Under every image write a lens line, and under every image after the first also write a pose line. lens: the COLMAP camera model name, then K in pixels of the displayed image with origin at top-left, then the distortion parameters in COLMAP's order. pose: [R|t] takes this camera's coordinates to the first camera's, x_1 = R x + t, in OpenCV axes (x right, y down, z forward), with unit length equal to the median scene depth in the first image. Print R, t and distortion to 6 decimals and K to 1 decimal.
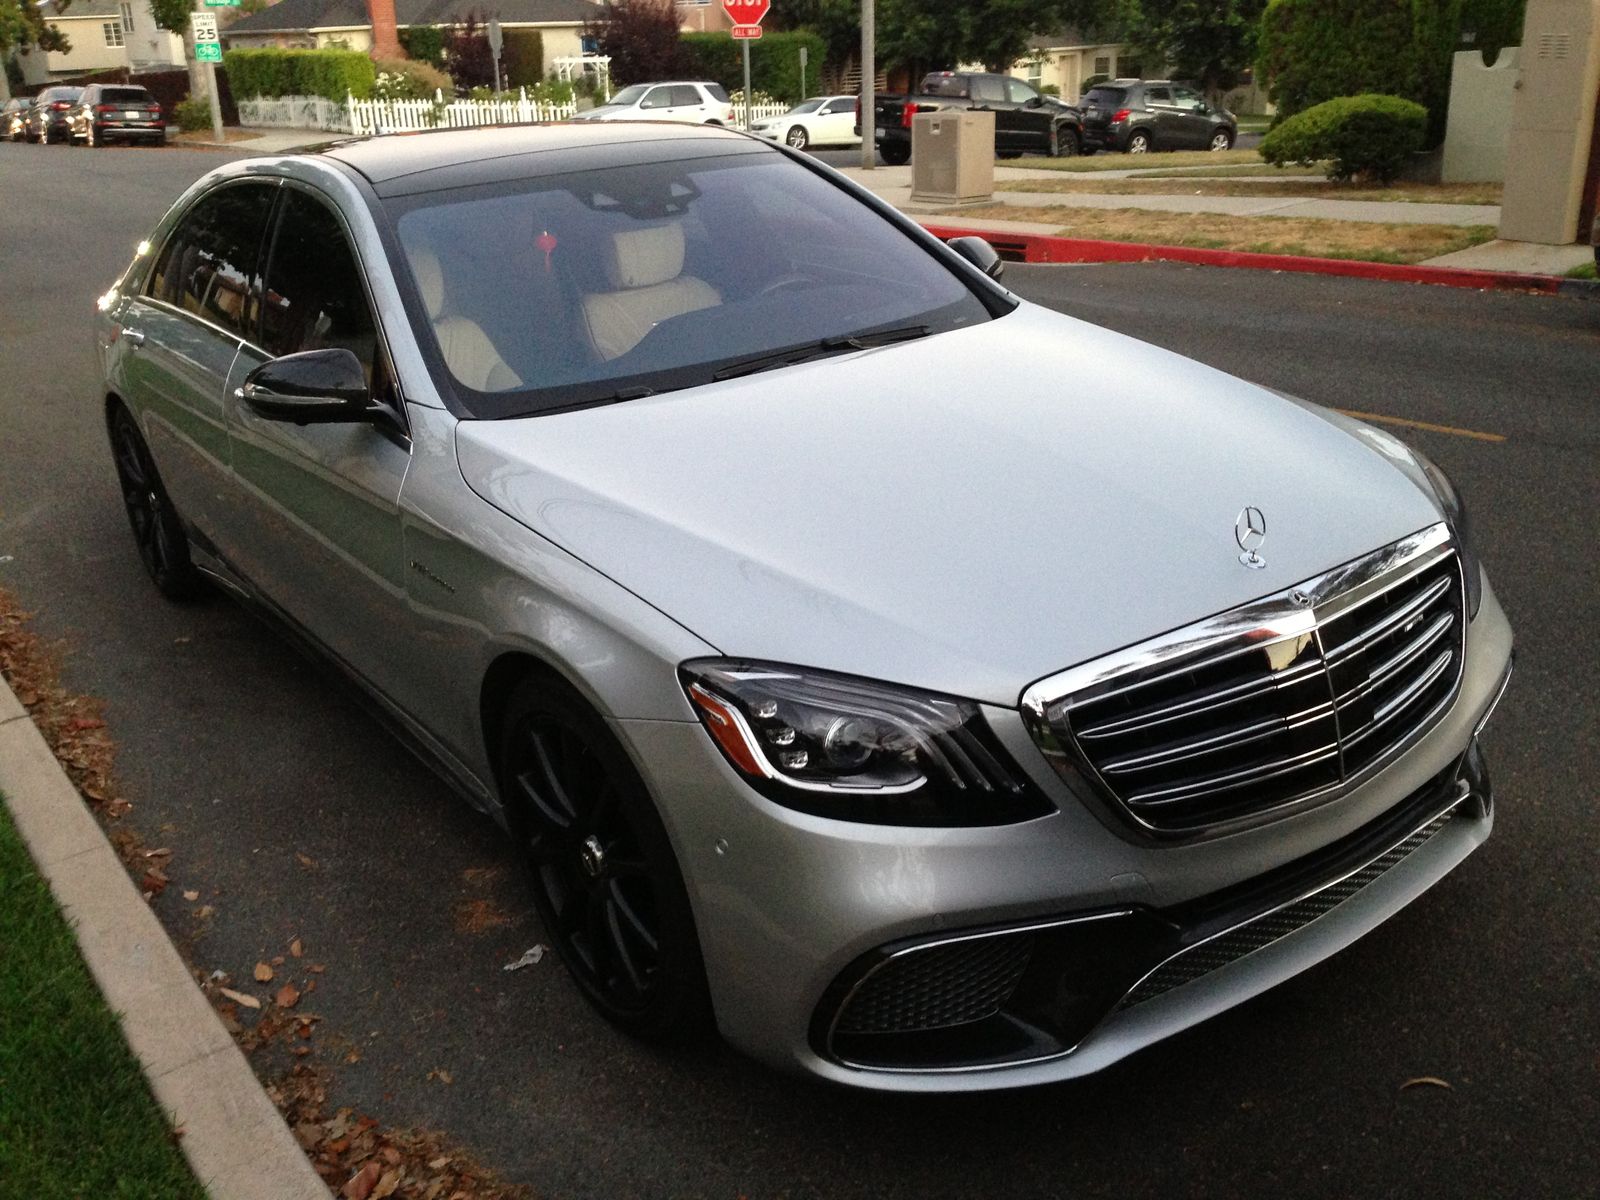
lens RADIAL K [[1521.0, 0, 800.0], [0, 1521.0, 600.0], [0, 0, 1]] dist [0.173031, -0.279823]
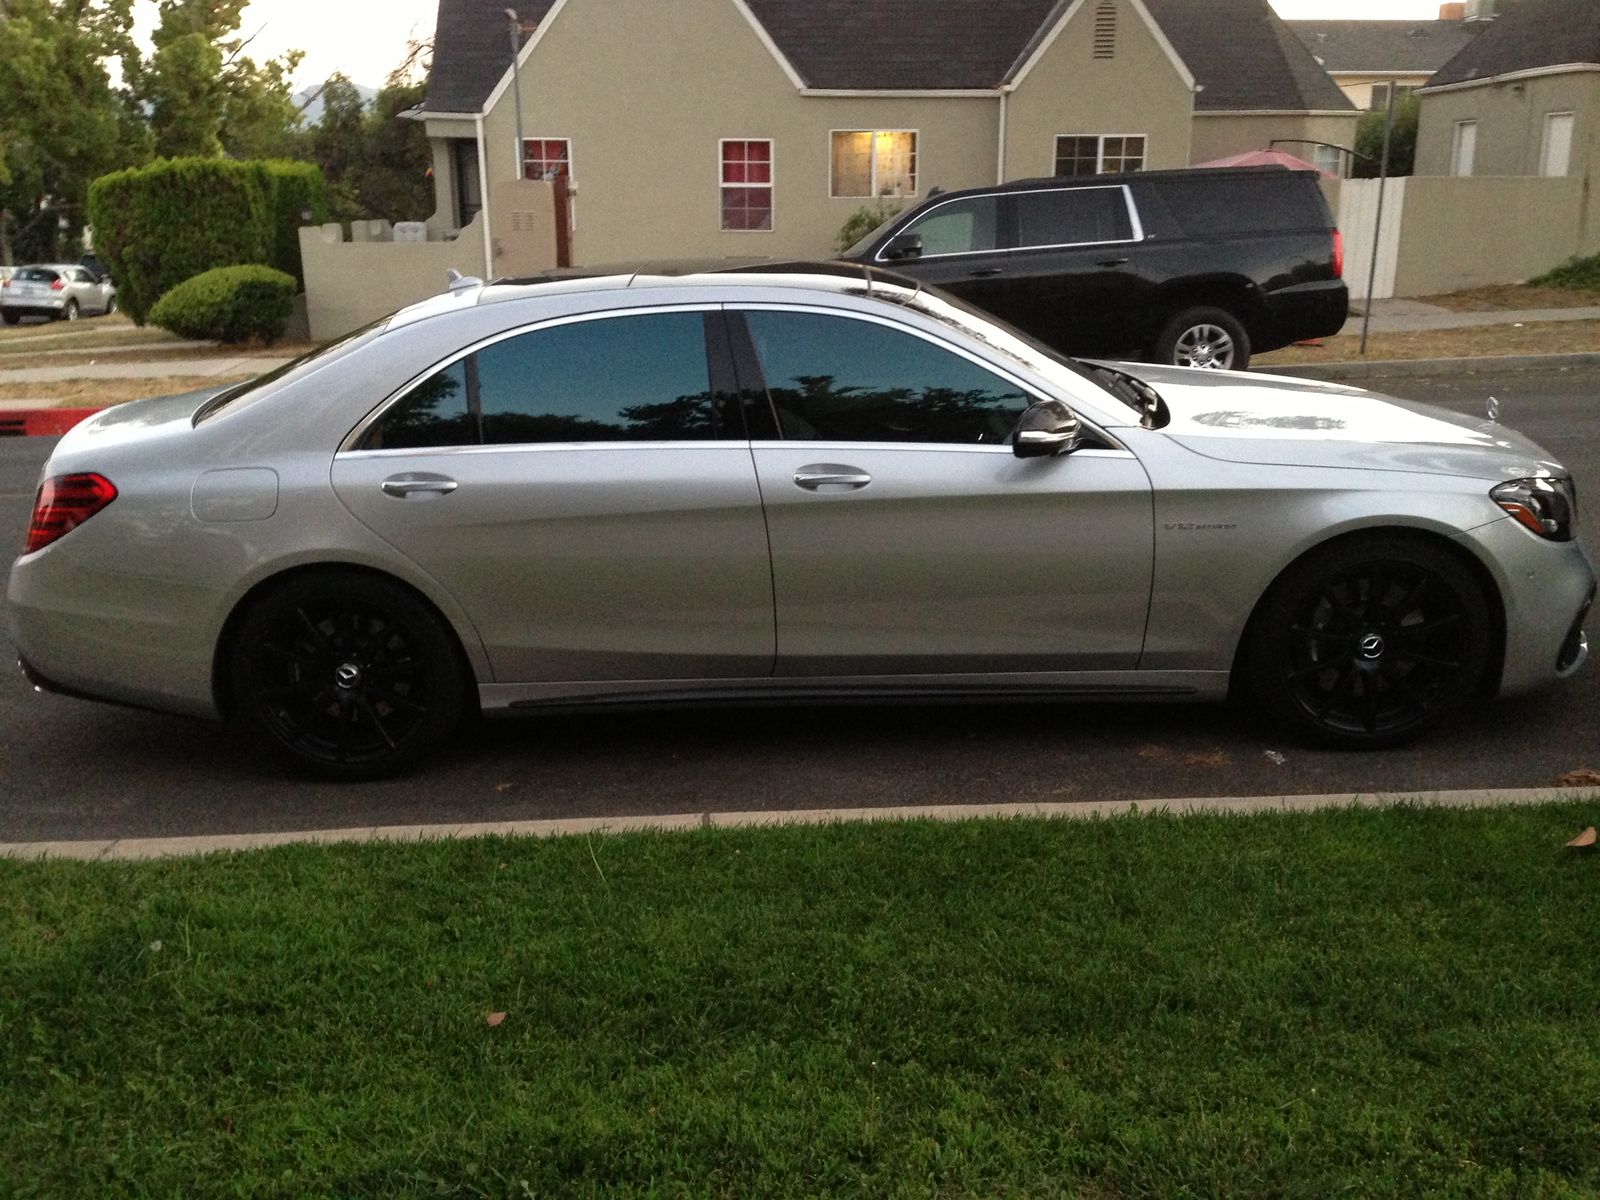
lens RADIAL K [[1521.0, 0, 800.0], [0, 1521.0, 600.0], [0, 0, 1]] dist [0.173031, -0.279823]
pose [[0.615529, -0.195116, 0.763580, -1.394409], [0.277126, 0.960580, 0.022062, -0.073846], [-0.737784, 0.198028, 0.645336, 0.282554]]
